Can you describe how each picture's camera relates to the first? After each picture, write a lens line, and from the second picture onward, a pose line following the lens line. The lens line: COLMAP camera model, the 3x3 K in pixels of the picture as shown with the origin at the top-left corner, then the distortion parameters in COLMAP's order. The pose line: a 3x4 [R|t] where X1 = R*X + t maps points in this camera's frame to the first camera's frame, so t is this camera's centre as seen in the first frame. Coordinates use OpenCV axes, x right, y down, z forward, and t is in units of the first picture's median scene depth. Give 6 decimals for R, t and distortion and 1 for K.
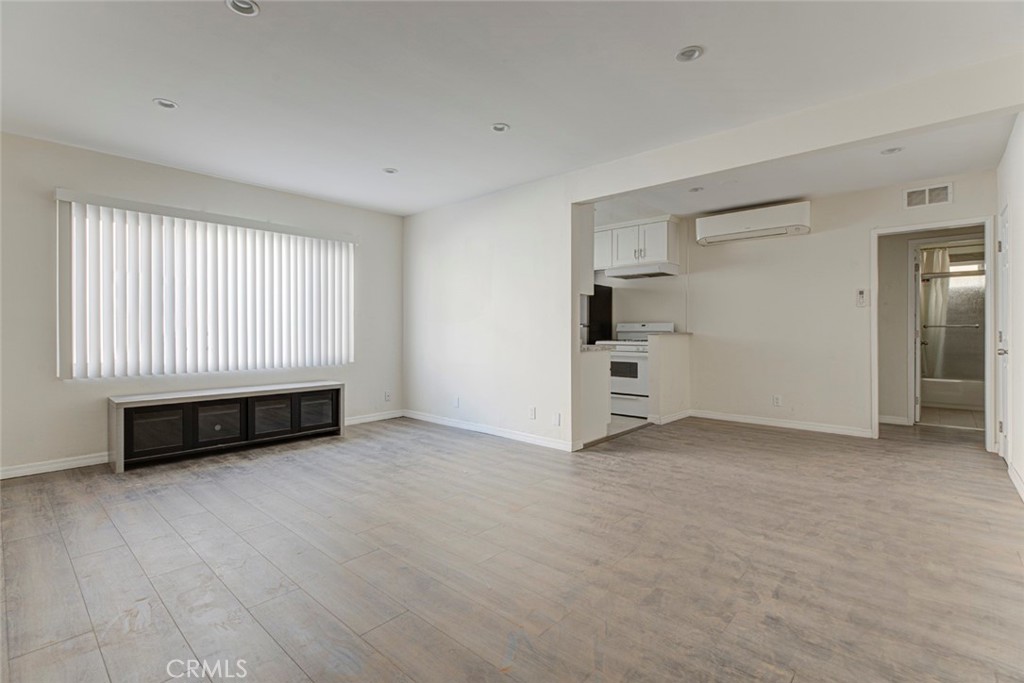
lens RADIAL K [[475.5, 0, 507.7], [0, 475.5, 334.6], [0, 0, 1]] dist [-0.003180, -0.000275]
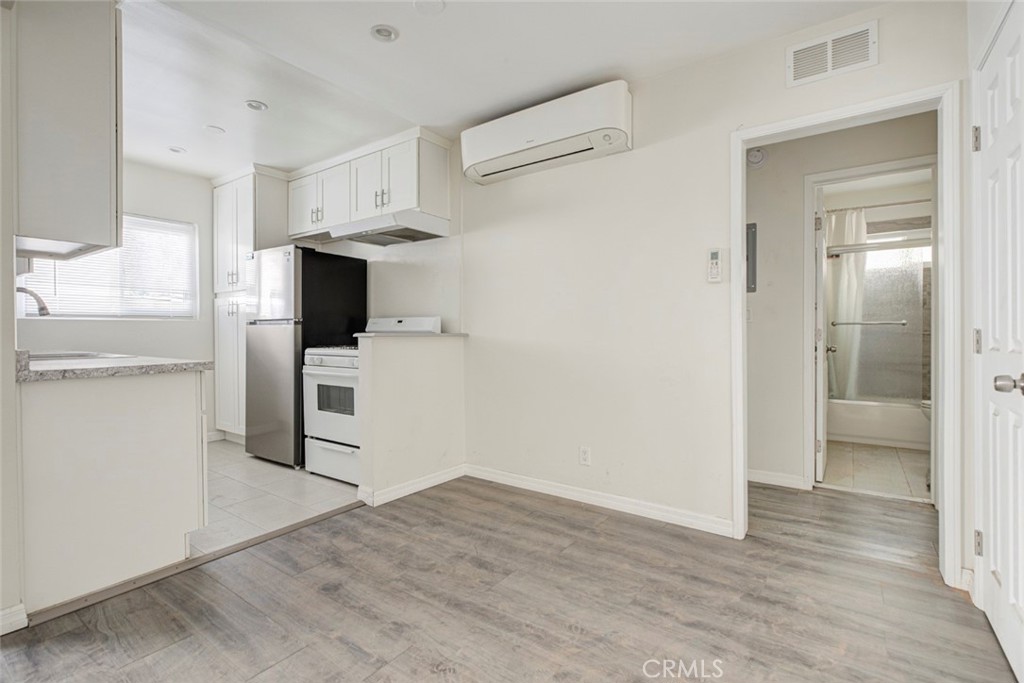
lens RADIAL K [[475.5, 0, 507.7], [0, 475.5, 334.6], [0, 0, 1]] dist [-0.003180, -0.000275]
pose [[0.993949, -0.001902, 0.109828, 0.398235], [0.002114, 0.999996, -0.001812, -0.001609], [-0.109824, 0.002033, 0.993949, 0.437857]]
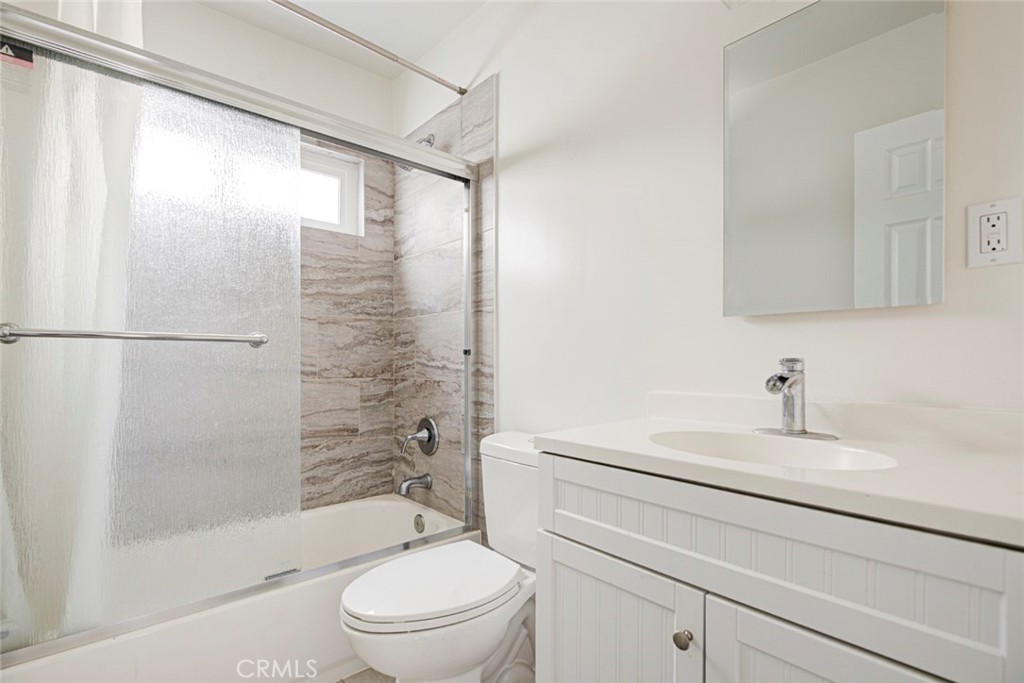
lens RADIAL K [[486.0, 0, 507.9], [0, 486.0, 364.6], [0, 0, 1]] dist [-0.002301, -0.000302]
pose [[0.124097, -0.003160, 0.992265, 0.865524], [0.004065, 0.999988, 0.002676, -0.006900], [-0.992262, 0.003702, 0.124109, 0.950488]]
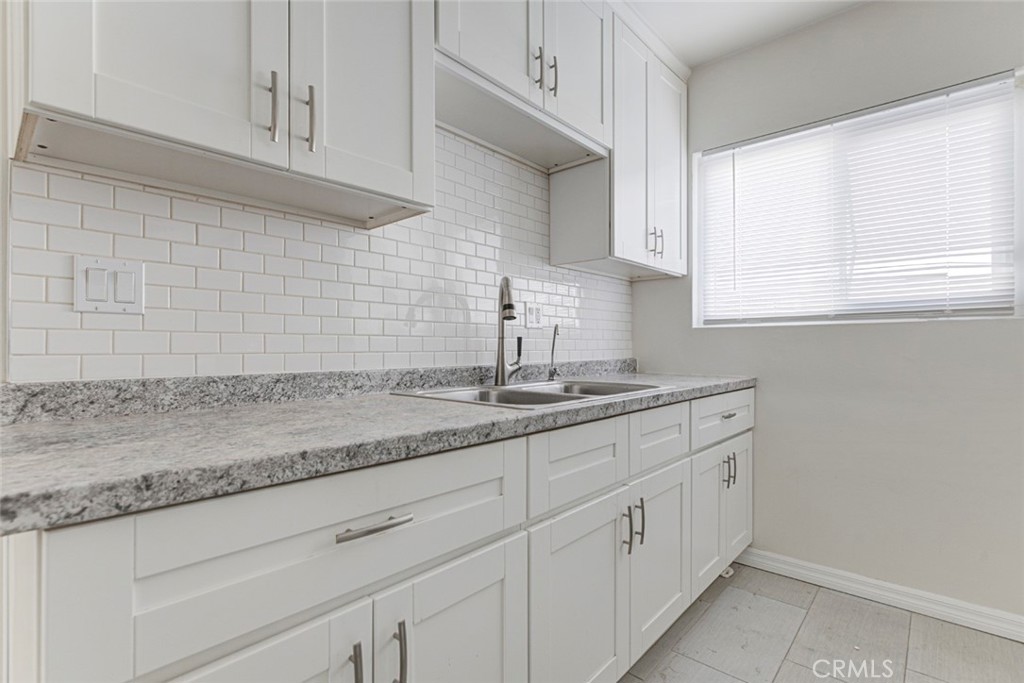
lens RADIAL K [[487.4, 0, 508.0], [0, 487.4, 344.6], [0, 0, 1]] dist [0.000930, 0.000173]
pose [[0.003089, 0.003279, -0.999990, 0.280853], [-0.006635, 0.999973, 0.003258, -0.009733], [0.999973, 0.006624, 0.003110, 0.950470]]
